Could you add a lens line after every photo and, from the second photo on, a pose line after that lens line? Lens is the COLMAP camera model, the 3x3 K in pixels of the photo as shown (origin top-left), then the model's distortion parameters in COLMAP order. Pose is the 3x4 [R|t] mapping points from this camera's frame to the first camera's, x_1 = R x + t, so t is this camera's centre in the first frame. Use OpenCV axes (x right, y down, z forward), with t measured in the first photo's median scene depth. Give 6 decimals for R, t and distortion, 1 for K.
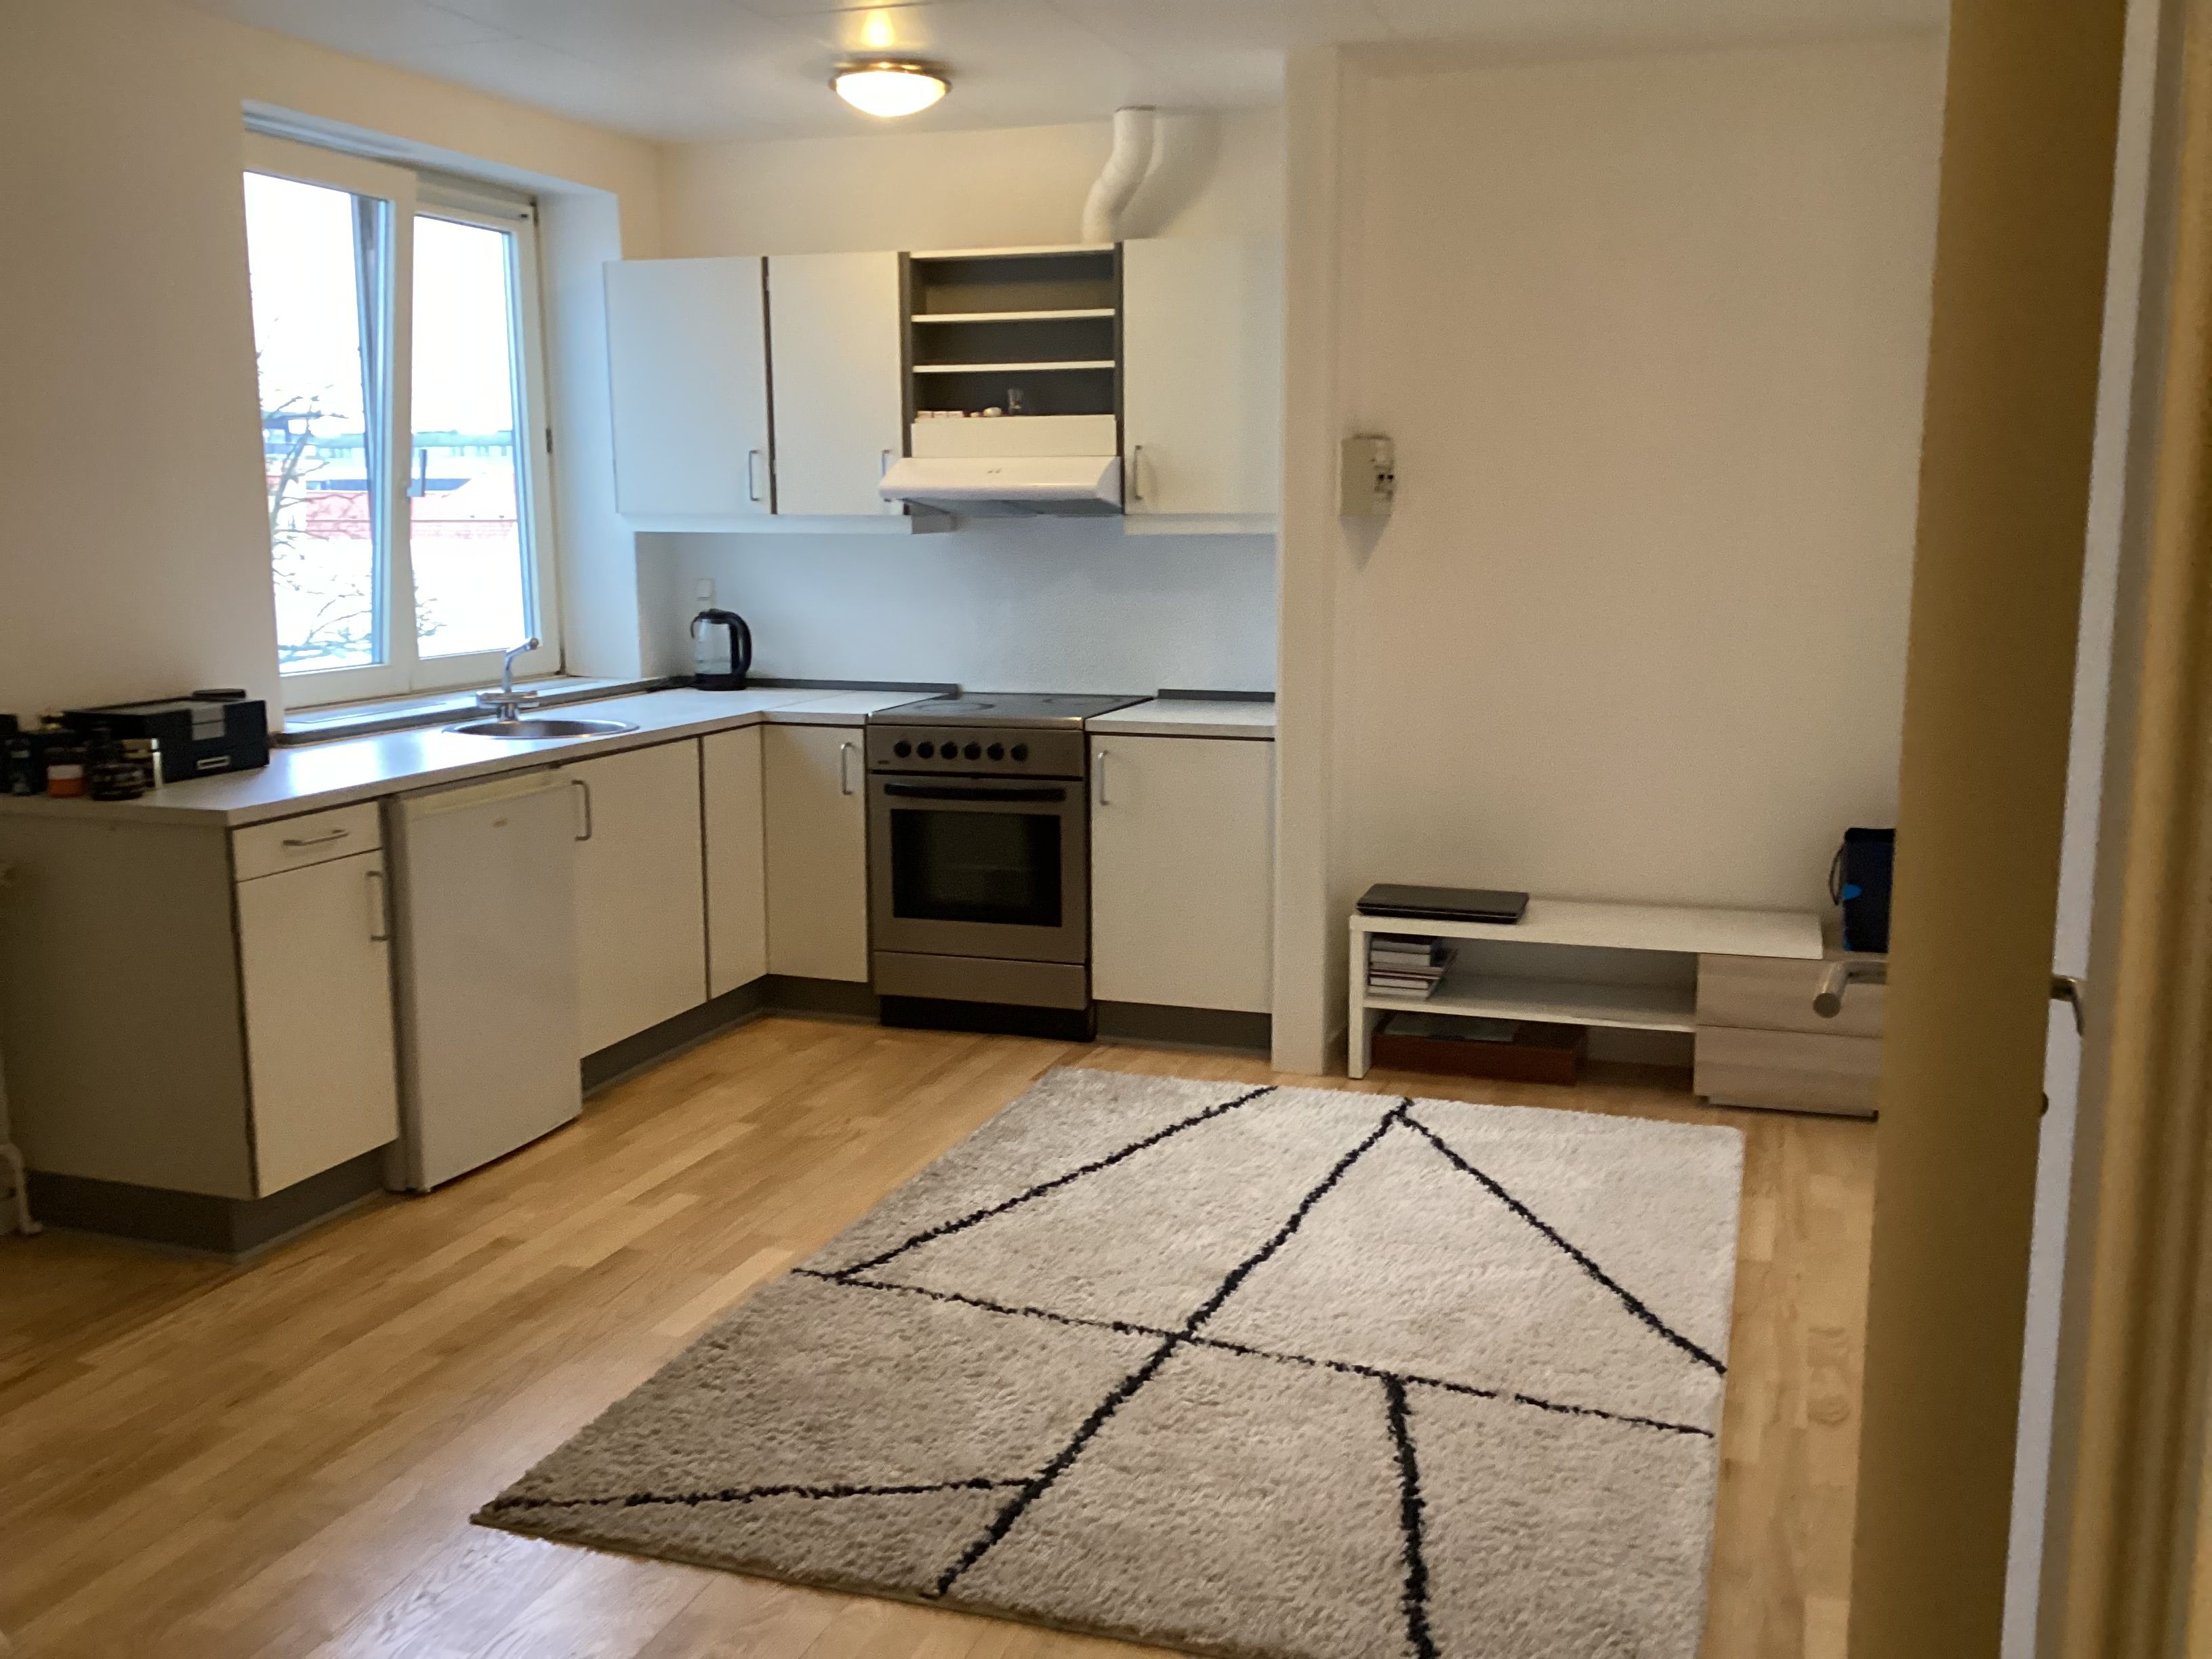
lens RADIAL K [[2001.2, 0, 1104.5], [0, 2001.2, 833.6], [0, 0, 1]] dist [0.036450, 0.000000]
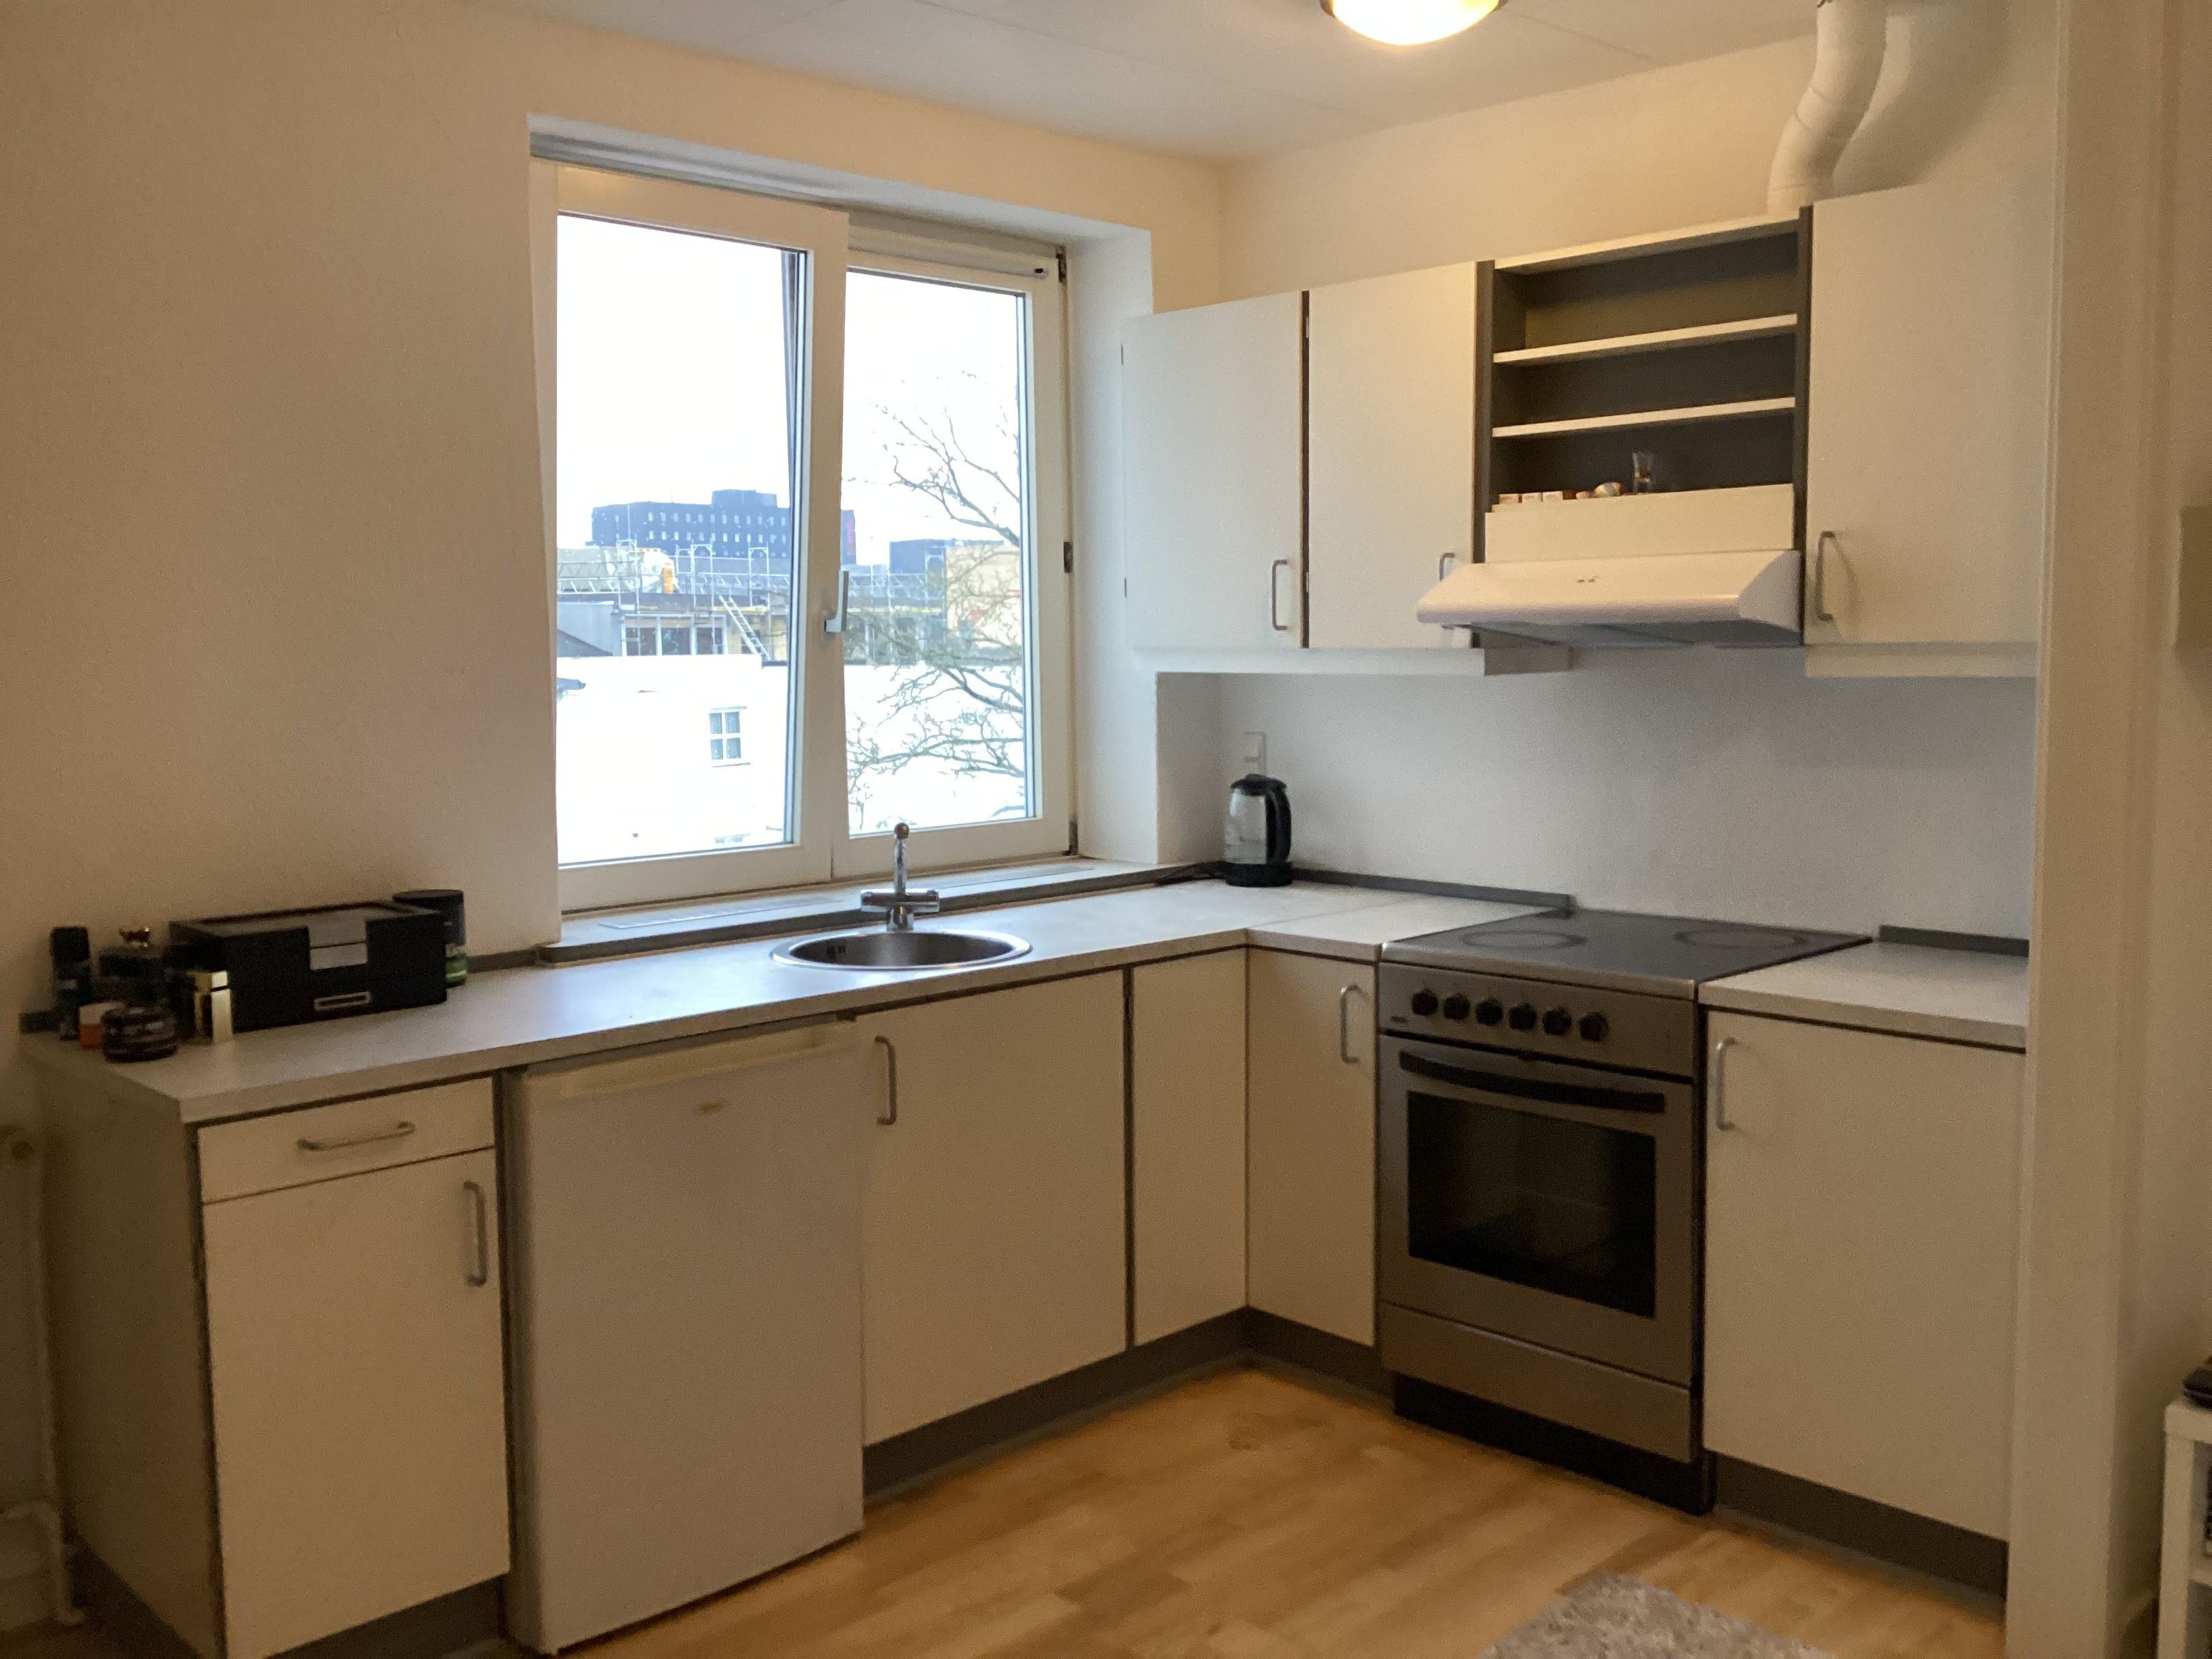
lens RADIAL K [[2001.2, 0, 1103.8], [0, 2001.2, 819.3], [0, 0, 1]] dist [0.036450, 0.000000]
pose [[0.892593, 0.032505, -0.449689, 0.098255], [-0.062080, 0.996758, -0.051175, -0.062198], [0.446568, 0.073595, 0.891718, 0.365368]]
